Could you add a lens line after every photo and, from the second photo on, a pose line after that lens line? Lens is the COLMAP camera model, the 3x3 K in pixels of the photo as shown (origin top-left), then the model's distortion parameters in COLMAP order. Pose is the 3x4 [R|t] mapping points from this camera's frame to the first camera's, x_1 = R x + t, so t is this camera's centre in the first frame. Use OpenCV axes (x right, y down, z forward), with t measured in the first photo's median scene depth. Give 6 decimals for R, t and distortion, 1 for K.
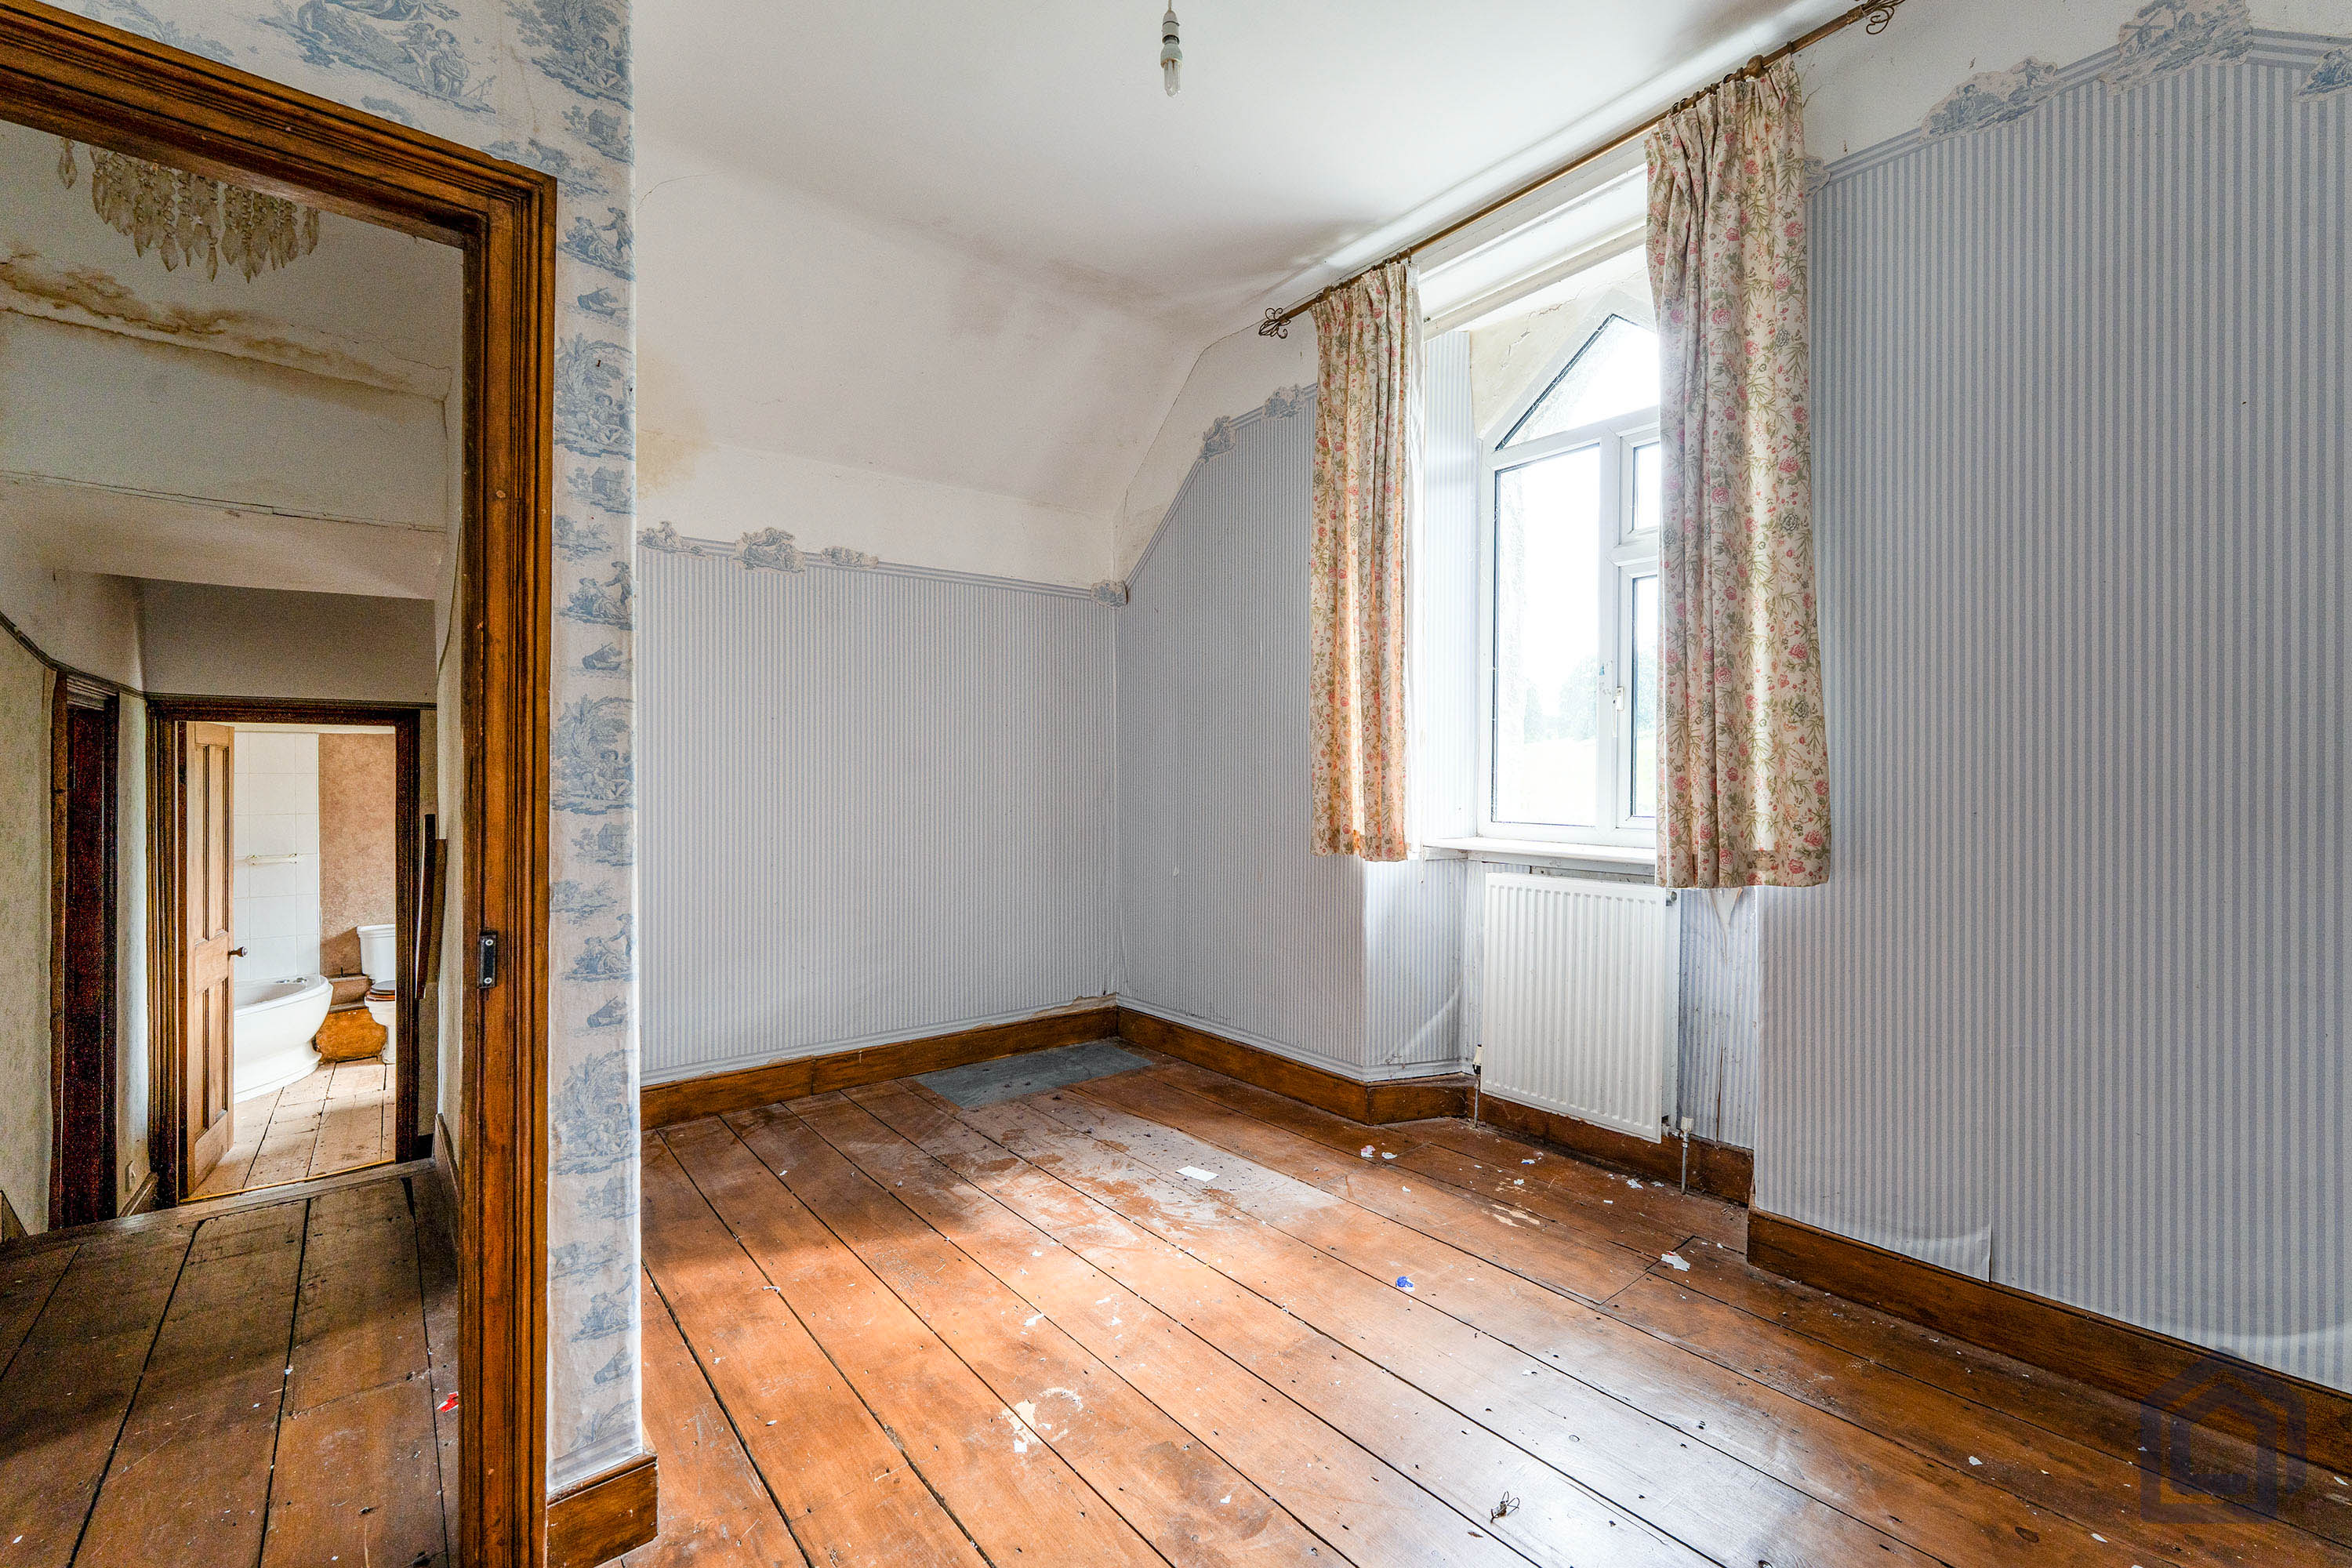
lens RADIAL K [[971.6, 0, 1190.2], [0, 971.6, 773.0], [0, 0, 1]] dist [-0.009119, 0.000389]
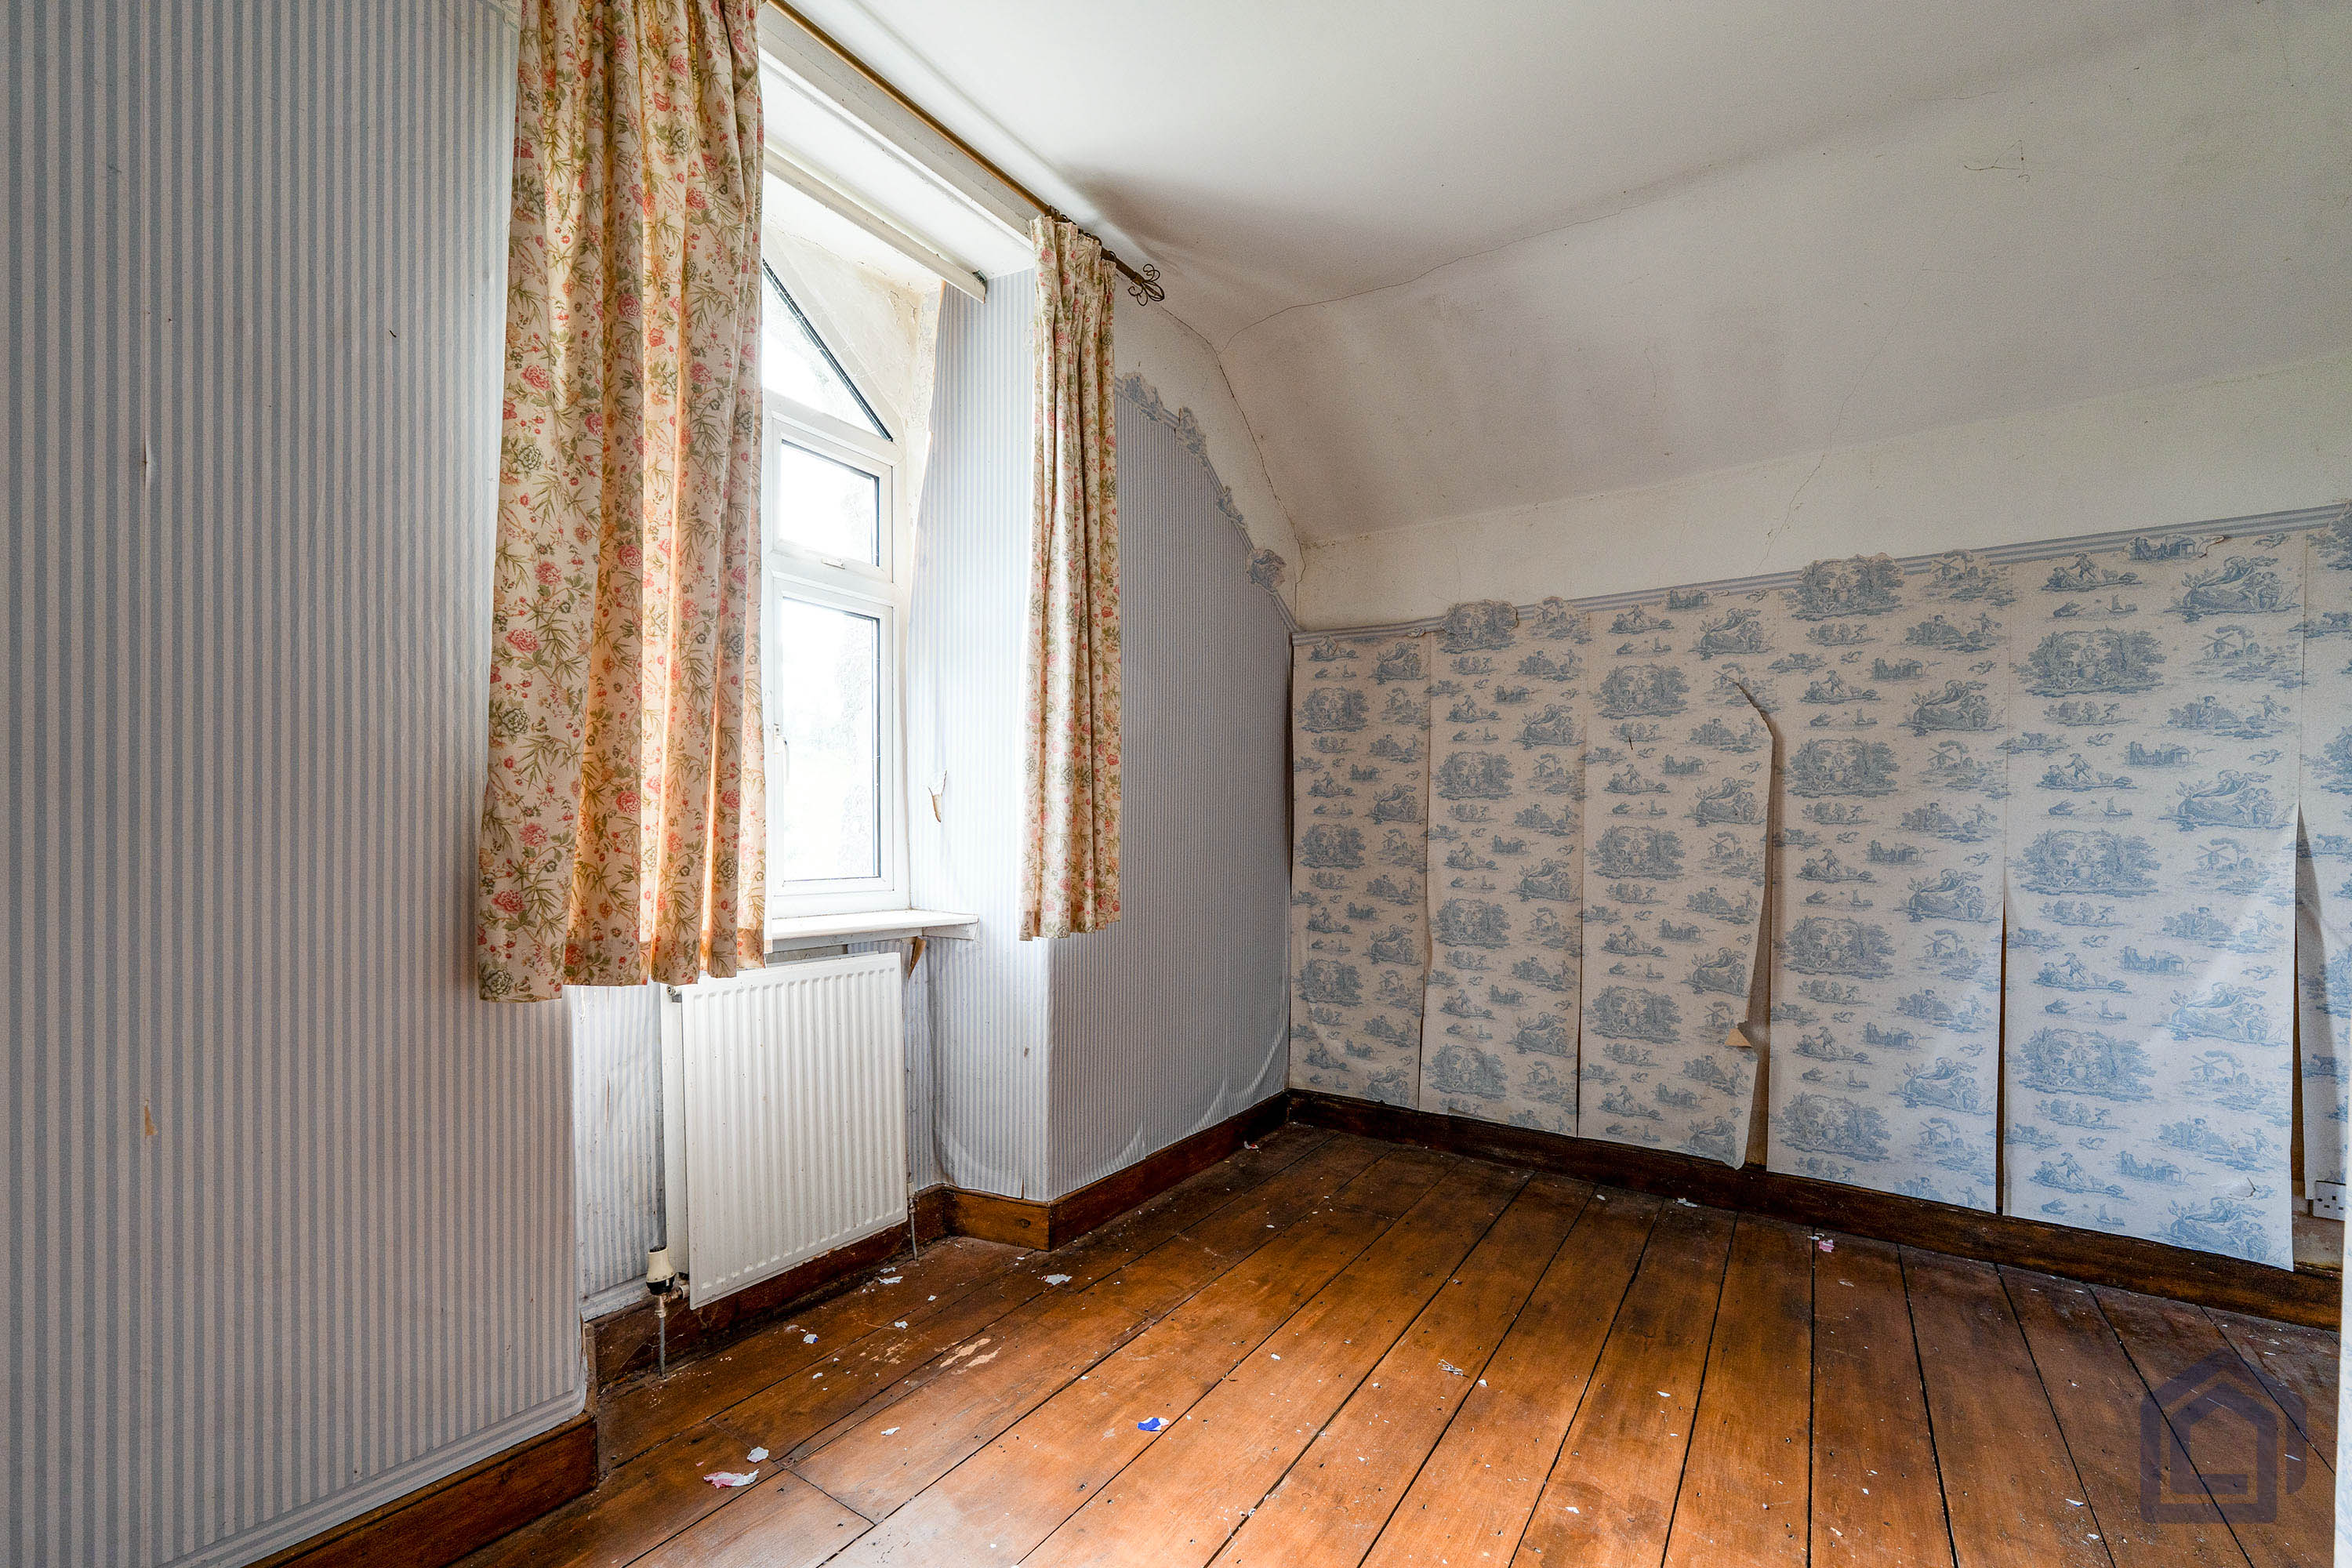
lens RADIAL K [[971.6, 0, 1182.6], [0, 971.6, 807.1], [0, 0, 1]] dist [-0.009119, 0.000389]
pose [[-0.284438, 0.016532, 0.958552, -0.497496], [-0.005099, 0.999811, -0.018757, -0.010814], [-0.958681, -0.010223, -0.284300, 0.966600]]
